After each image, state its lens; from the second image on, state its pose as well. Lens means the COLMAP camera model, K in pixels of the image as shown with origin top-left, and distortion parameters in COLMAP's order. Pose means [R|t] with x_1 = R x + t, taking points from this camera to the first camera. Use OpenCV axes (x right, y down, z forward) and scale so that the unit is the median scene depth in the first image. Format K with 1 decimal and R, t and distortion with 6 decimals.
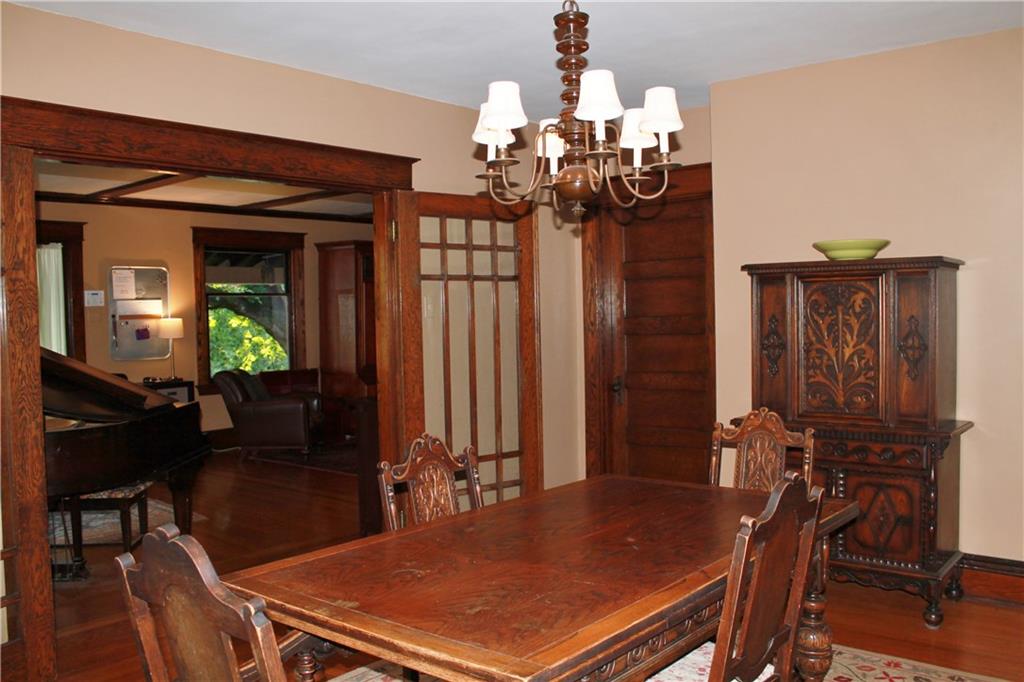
lens RADIAL K [[855.7, 0, 513.7], [0, 855.7, 332.7], [0, 0, 1]] dist [-0.078457, 0.006023]
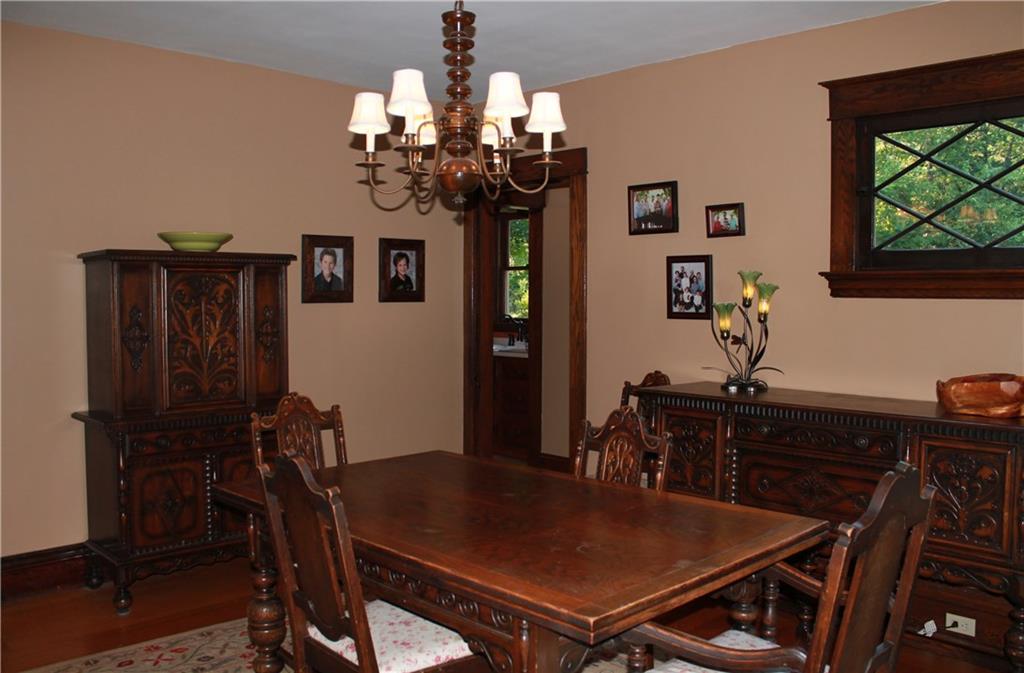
lens RADIAL K [[879.9, 0, 512.2], [0, 879.9, 344.6], [0, 0, 1]] dist [-0.096951, -0.012377]
pose [[0.127201, -0.040505, 0.991050, -0.615605], [0.027031, 0.998936, 0.037358, -0.002357], [-0.991509, 0.022037, 0.128160, 0.500426]]
